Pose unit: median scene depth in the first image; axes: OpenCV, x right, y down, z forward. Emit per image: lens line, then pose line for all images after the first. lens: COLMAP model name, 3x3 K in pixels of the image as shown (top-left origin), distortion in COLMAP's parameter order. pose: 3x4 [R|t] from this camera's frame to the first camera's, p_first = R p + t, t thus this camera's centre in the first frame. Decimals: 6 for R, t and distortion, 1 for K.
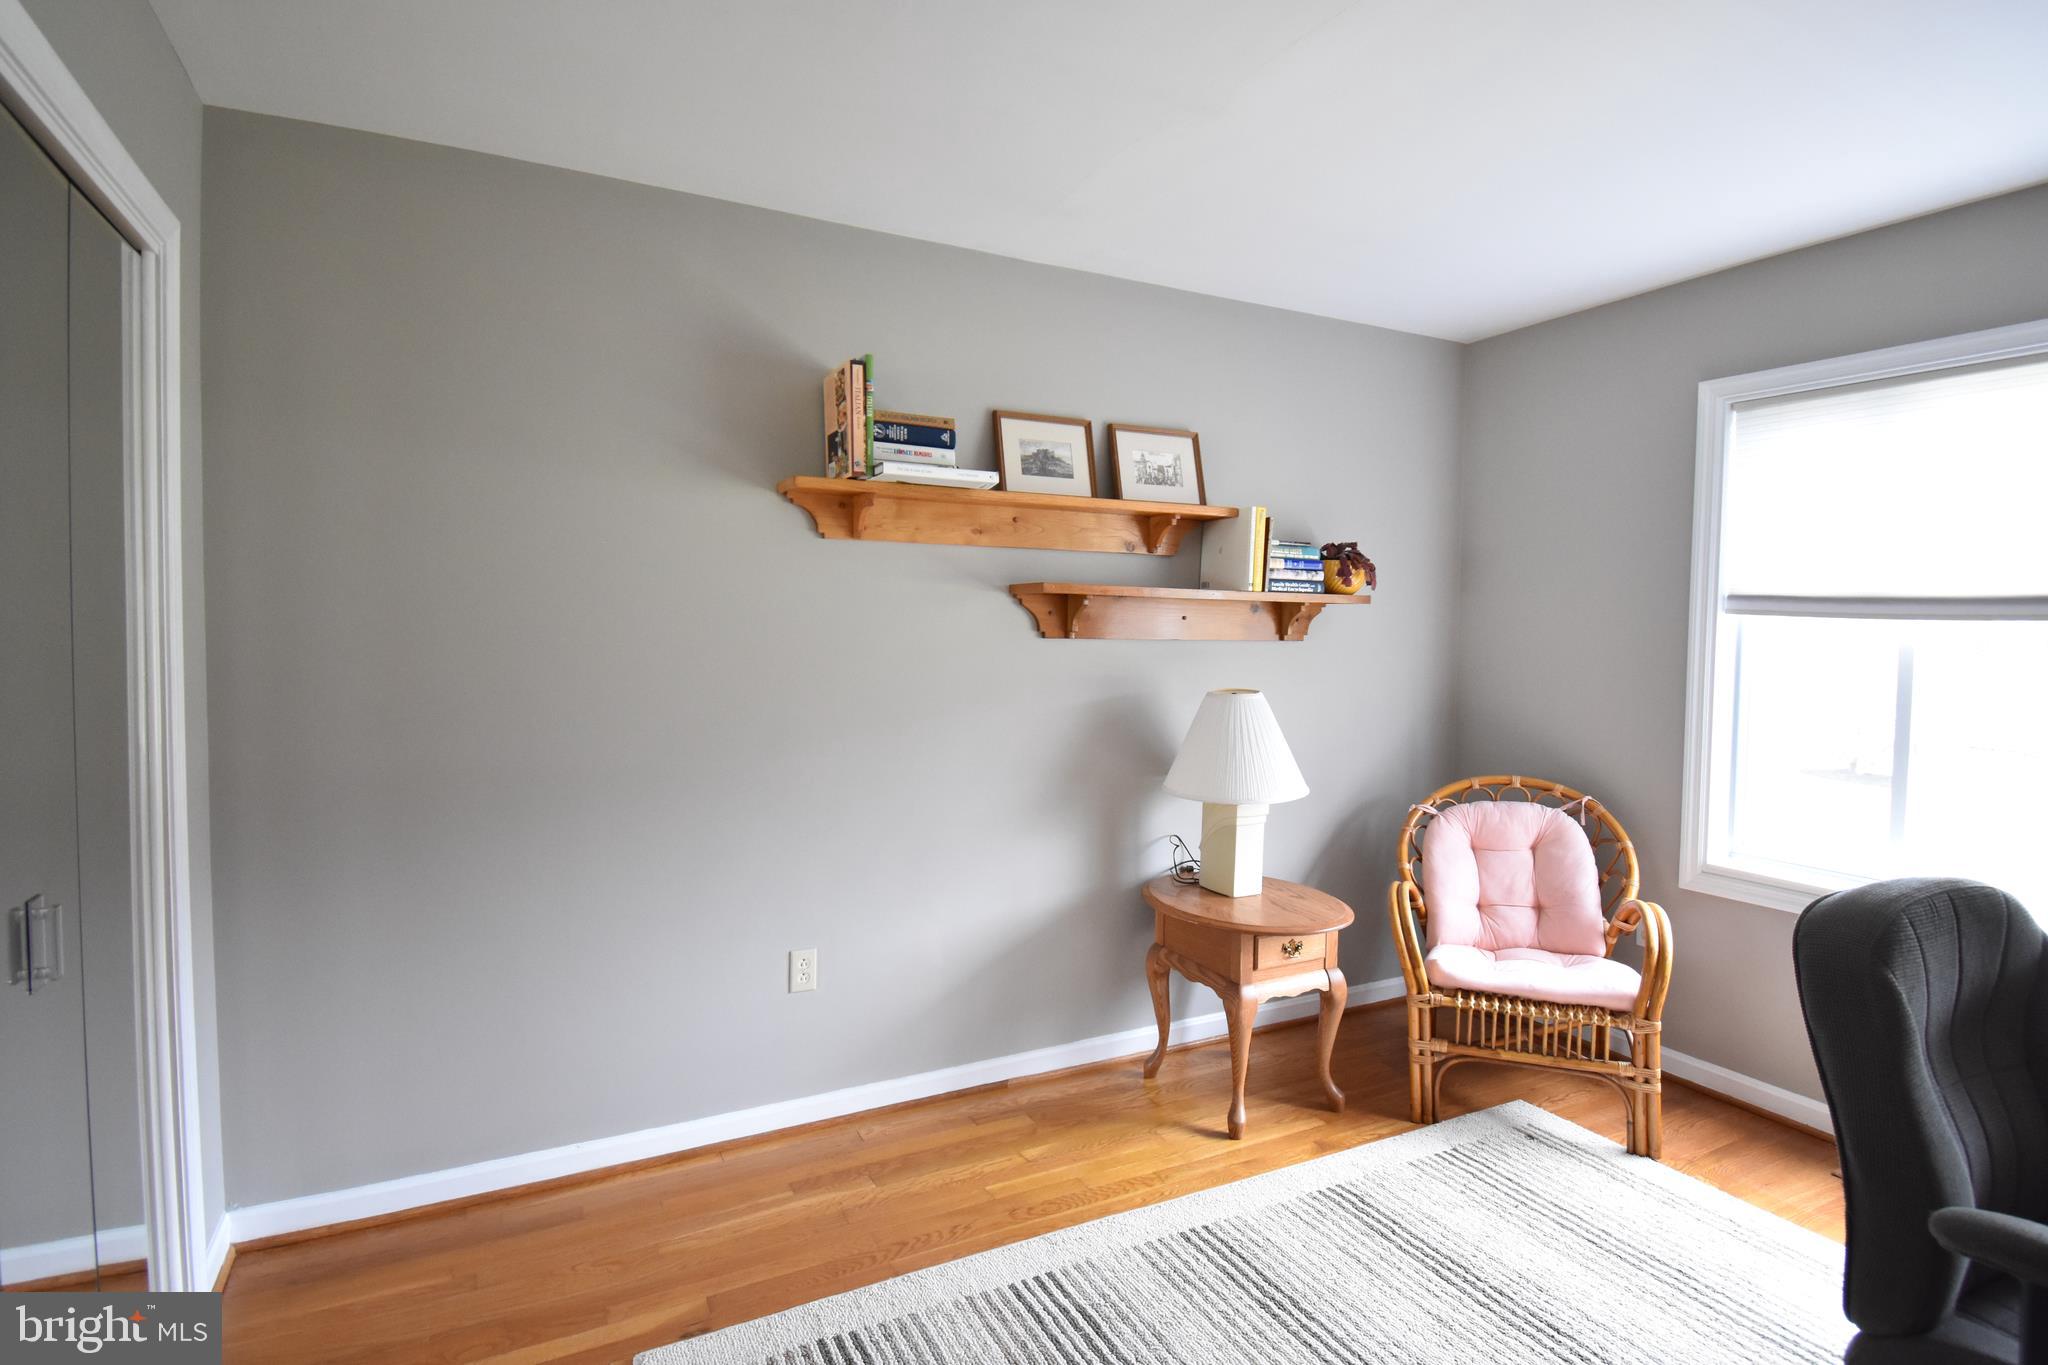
lens RADIAL K [[1017.2, 0, 1023.7], [0, 1017.2, 681.2], [0, 0, 1]] dist [-0.024654, -0.001453]
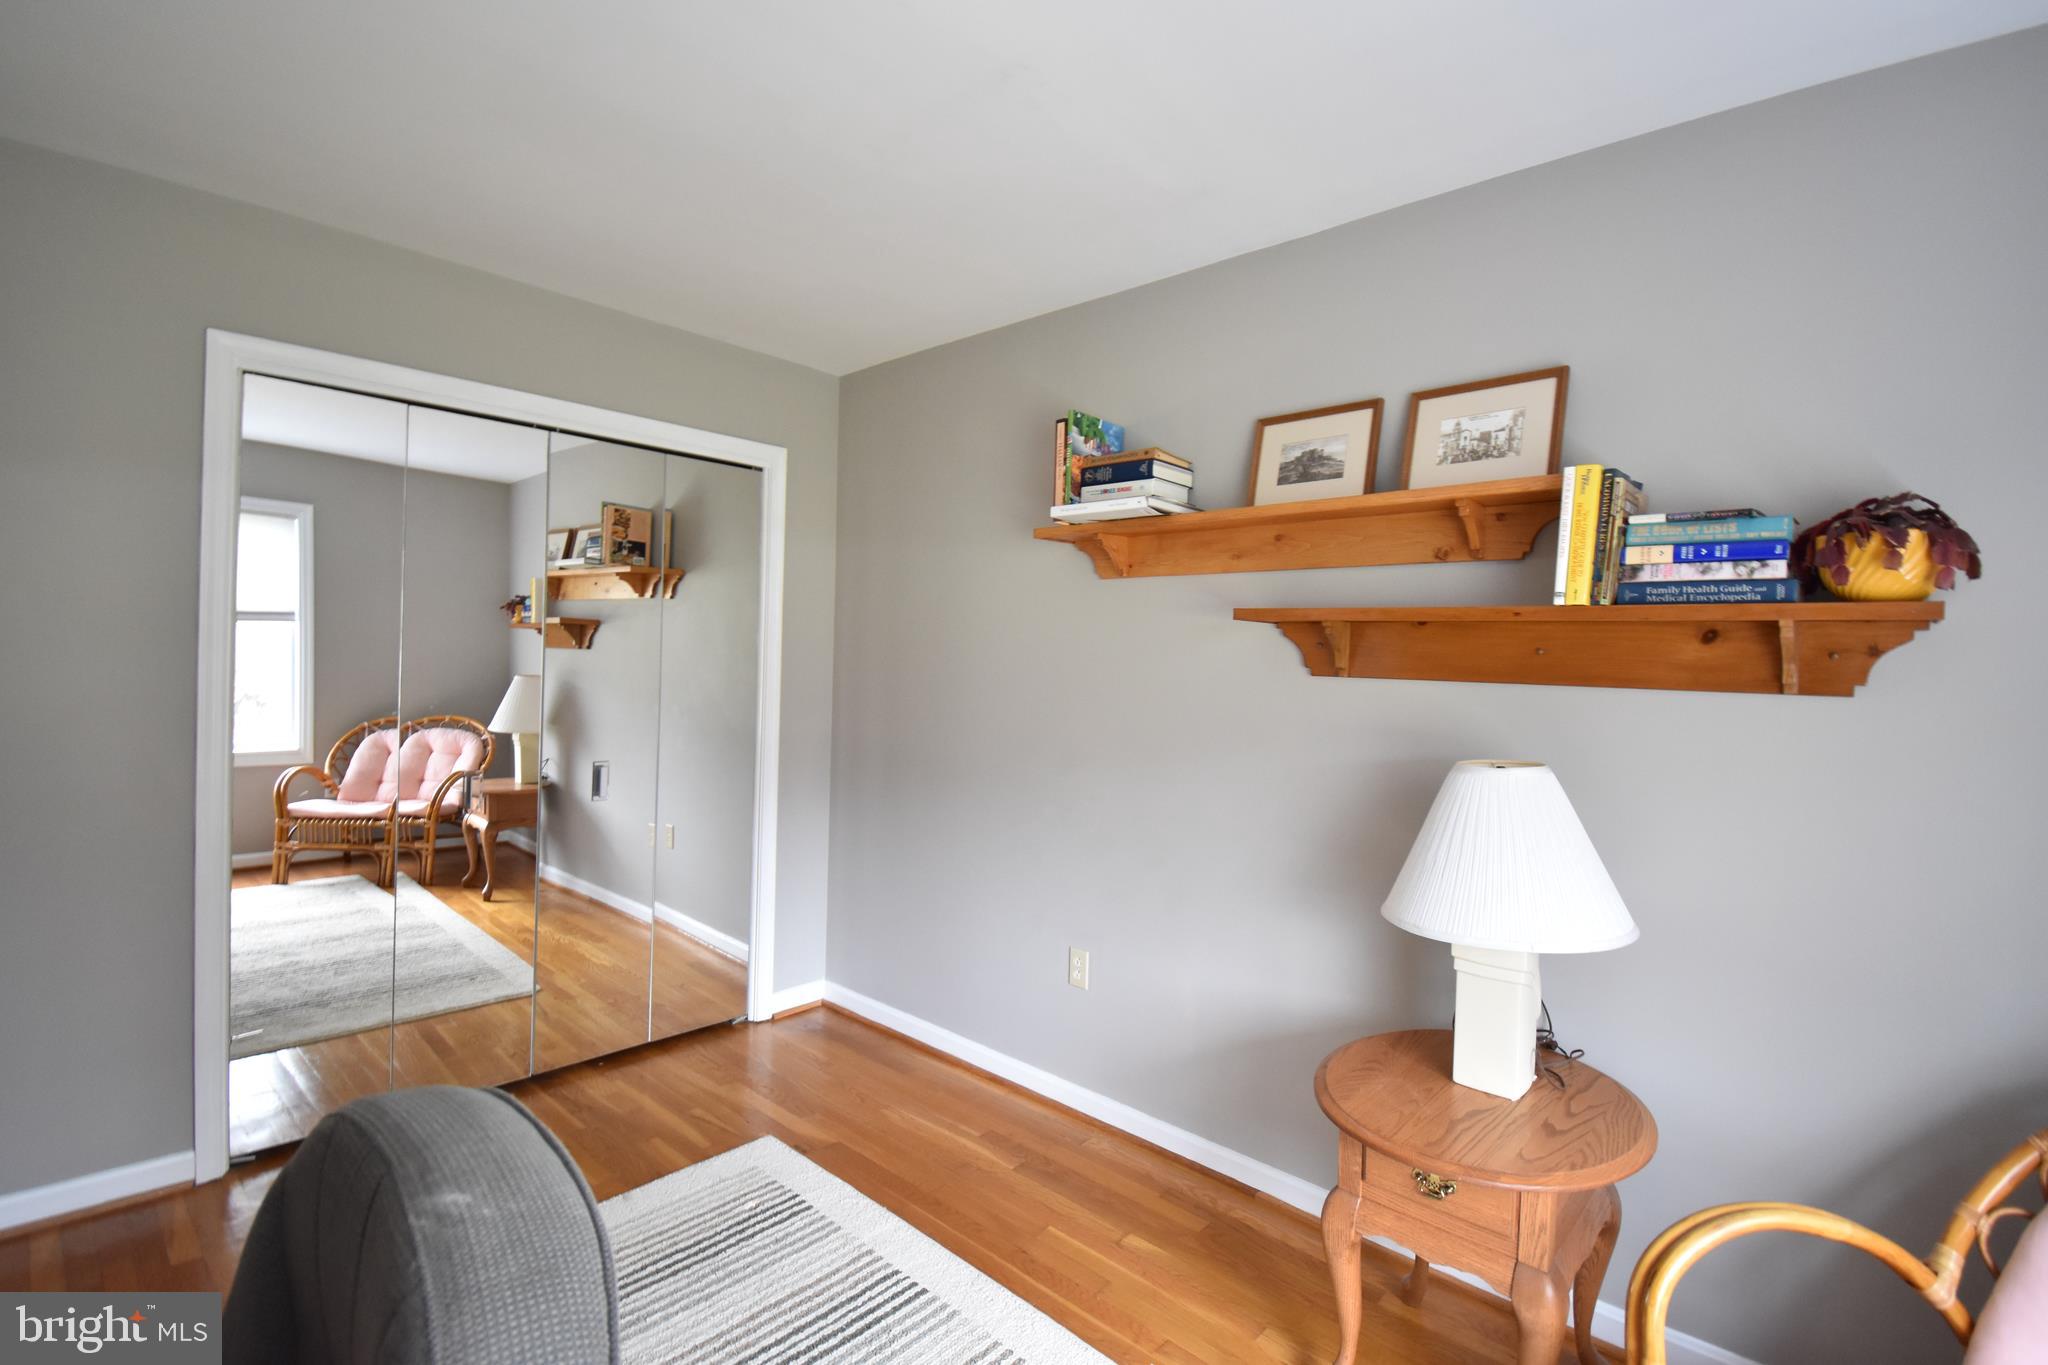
lens RADIAL K [[936.6, 0, 1025.6], [0, 936.6, 687.3], [0, 0, 1]] dist [0.001142, 0.000103]
pose [[0.345615, 0.025213, -0.938038, 0.676162], [-0.075949, 0.997111, -0.001182, -0.014674], [0.935298, 0.071651, 0.346531, 0.533377]]
